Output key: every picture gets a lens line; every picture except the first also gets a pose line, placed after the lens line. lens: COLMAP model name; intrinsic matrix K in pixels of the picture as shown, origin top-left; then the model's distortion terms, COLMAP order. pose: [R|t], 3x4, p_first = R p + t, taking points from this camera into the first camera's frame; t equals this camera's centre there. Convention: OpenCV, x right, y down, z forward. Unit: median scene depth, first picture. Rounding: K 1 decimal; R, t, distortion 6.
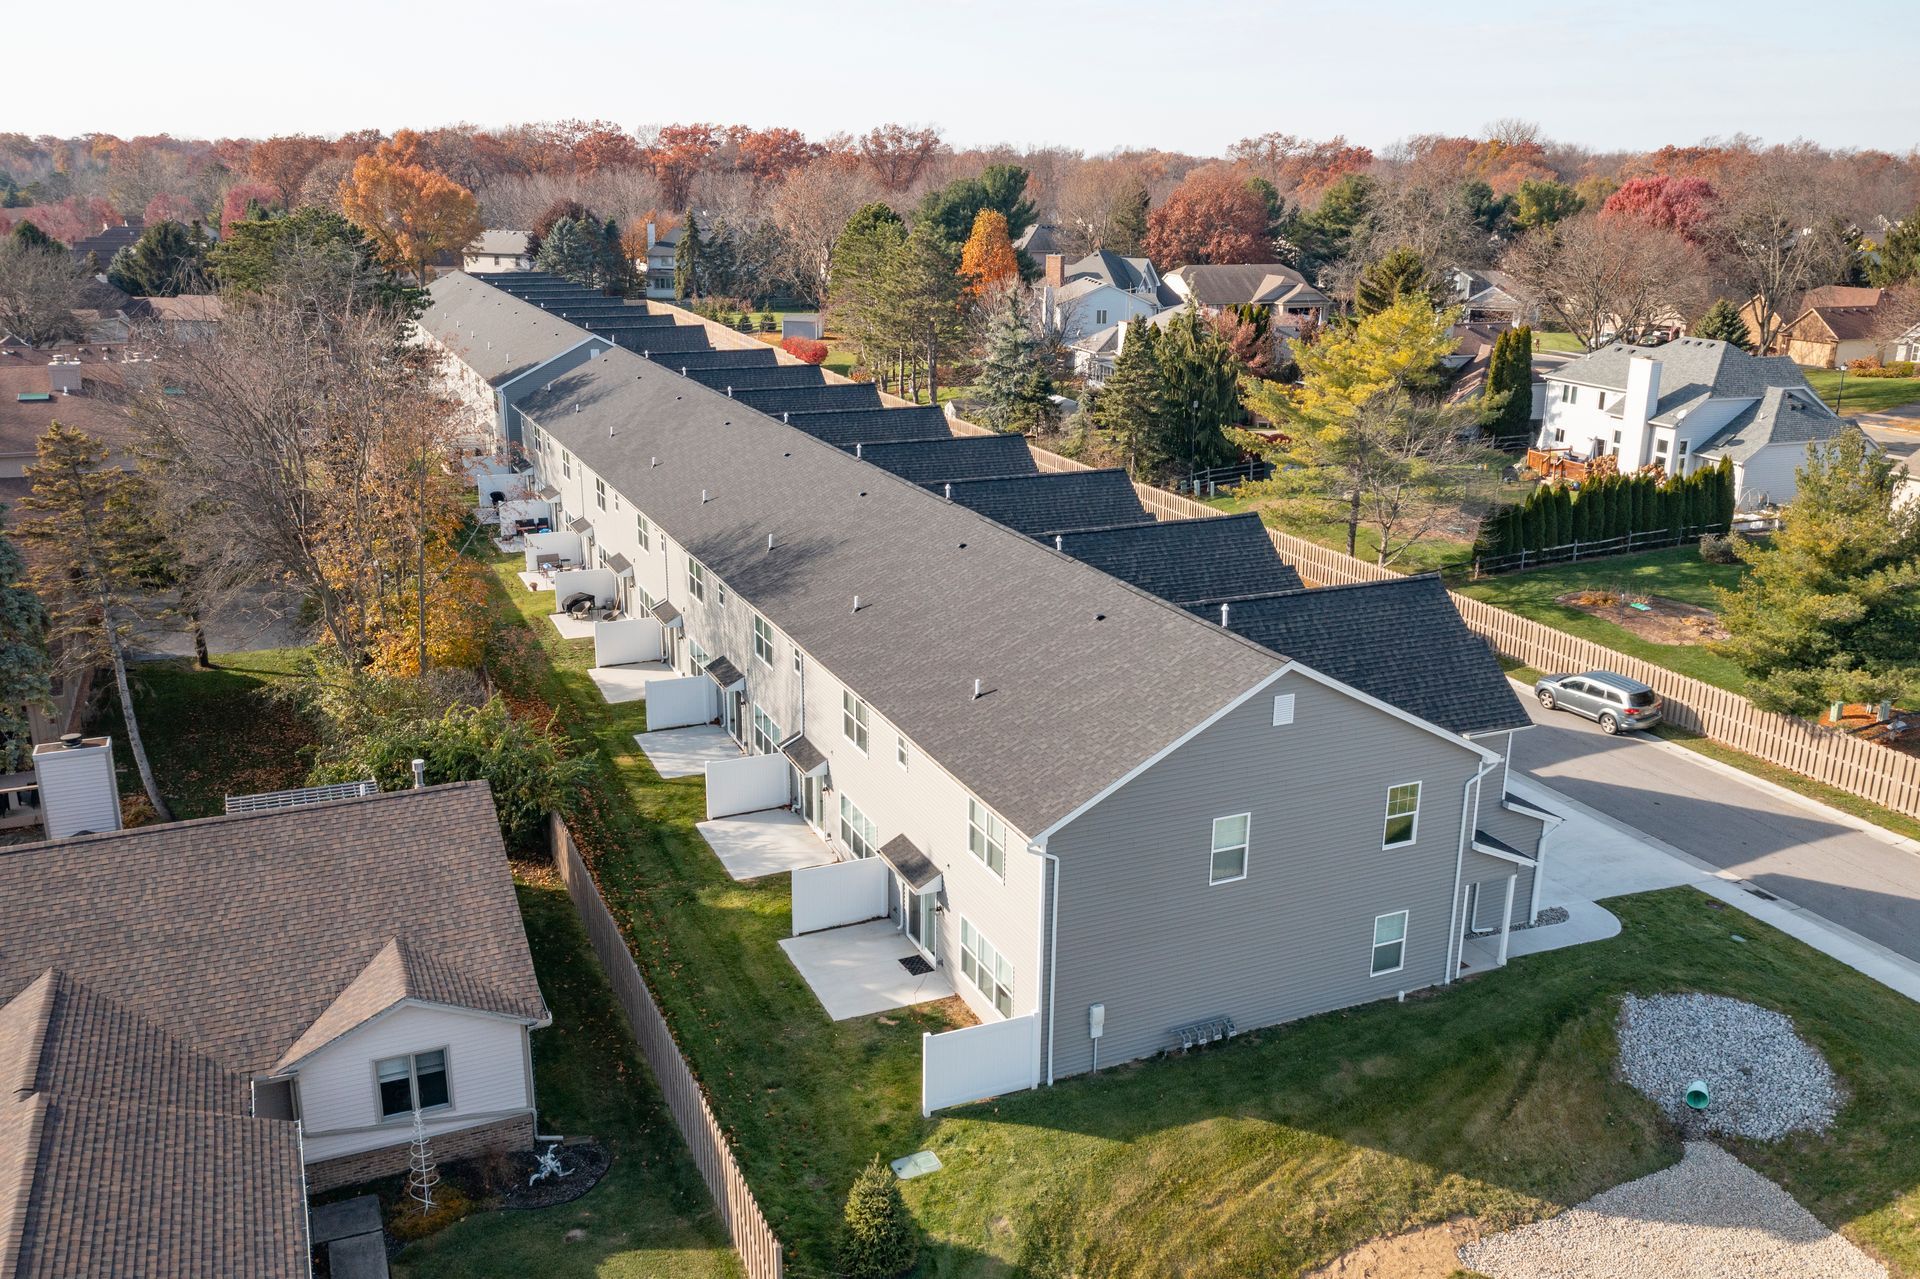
lens RADIAL K [[1553.3, 0, 923.3], [0, 1553.3, 556.6], [0, 0, 1]] dist [0.002802, 0.001684]
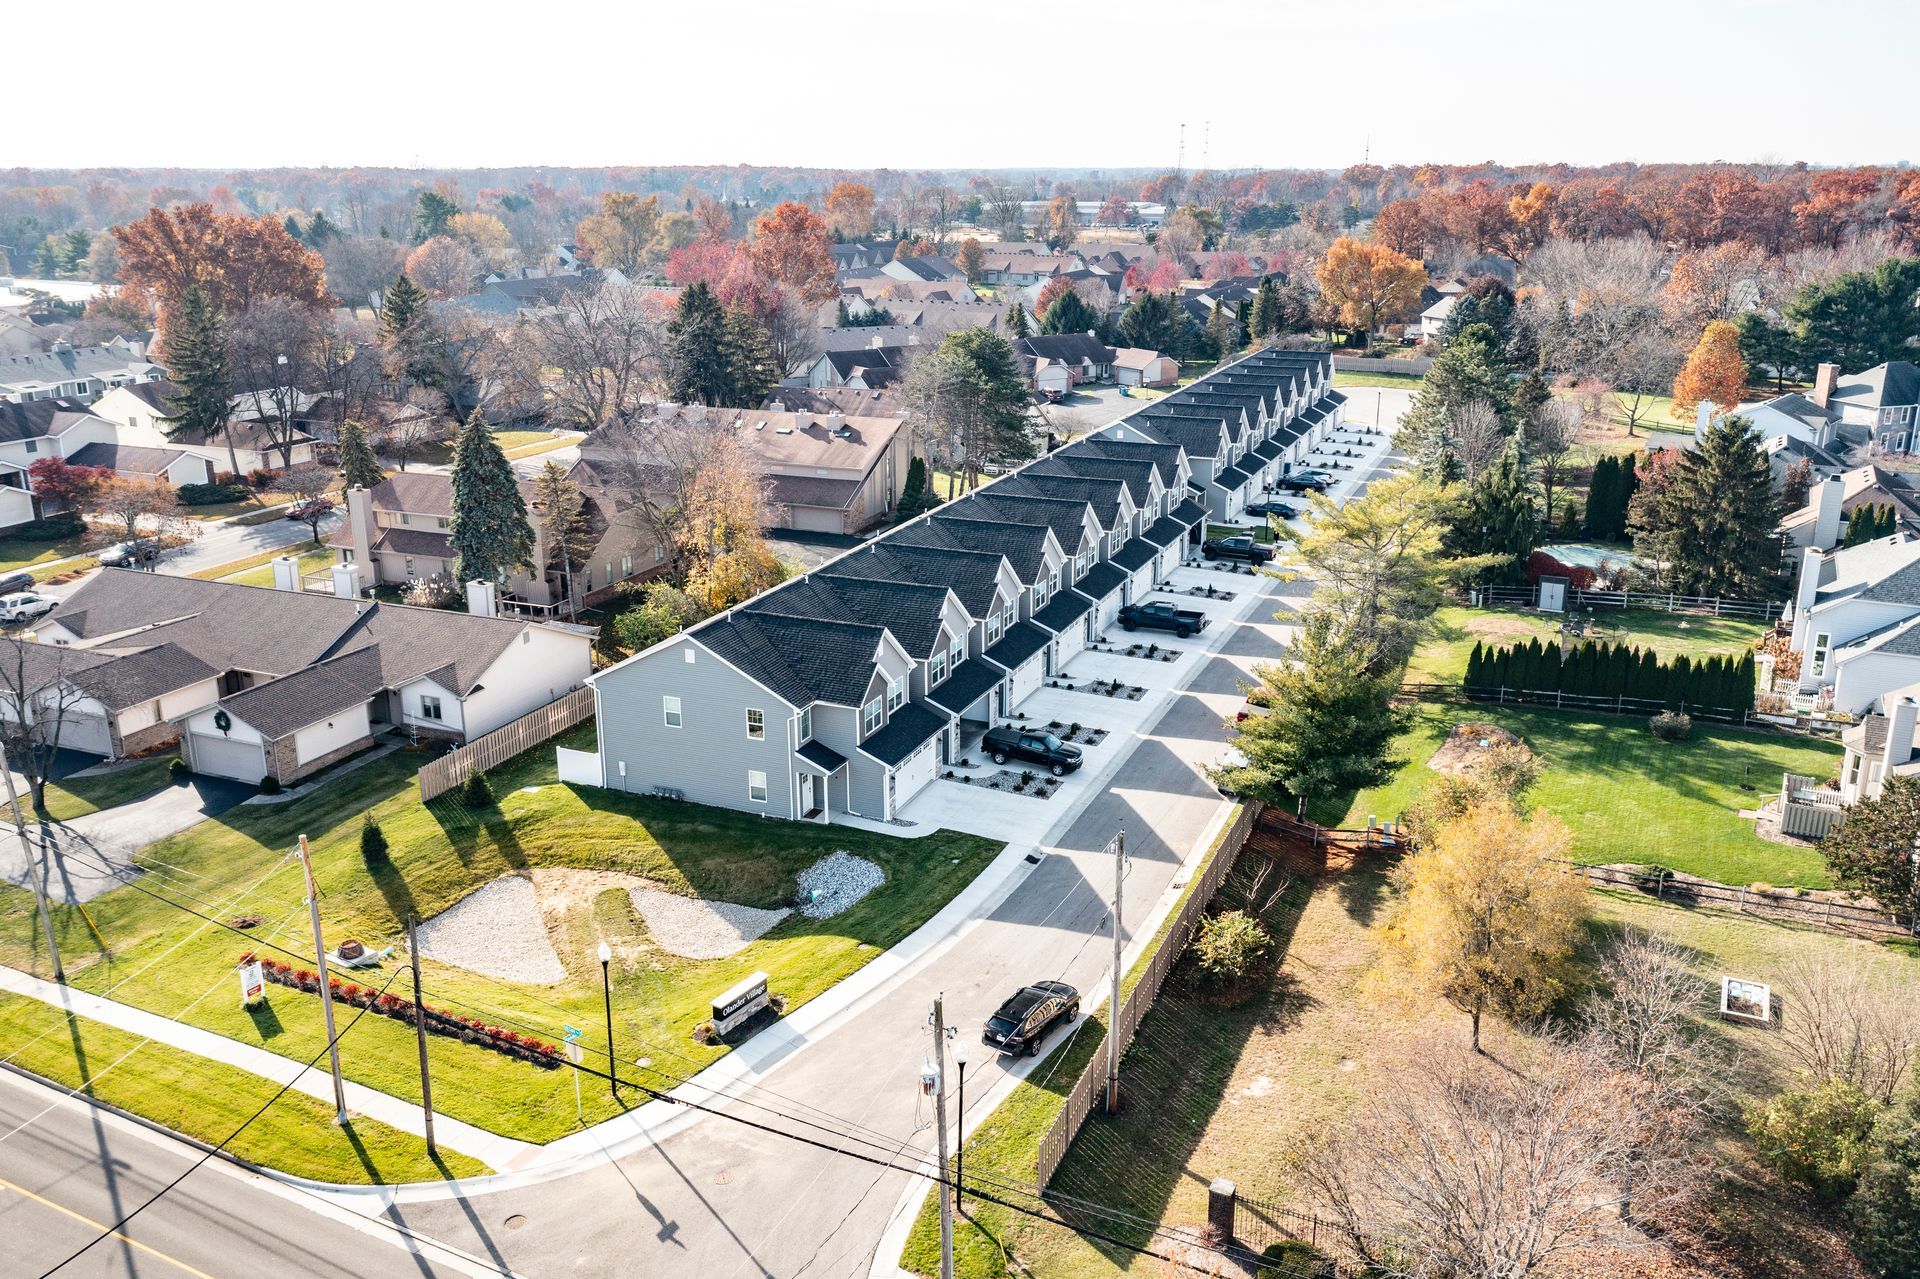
lens RADIAL K [[1553.3, 0, 923.3], [0, 1553.3, 556.6], [0, 0, 1]] dist [0.002802, 0.001684]
pose [[0.677599, 0.159256, -0.717981, 1.540662], [-0.161939, 0.984620, 0.065569, -0.184071], [0.717381, 0.071839, 0.692967, -0.244741]]
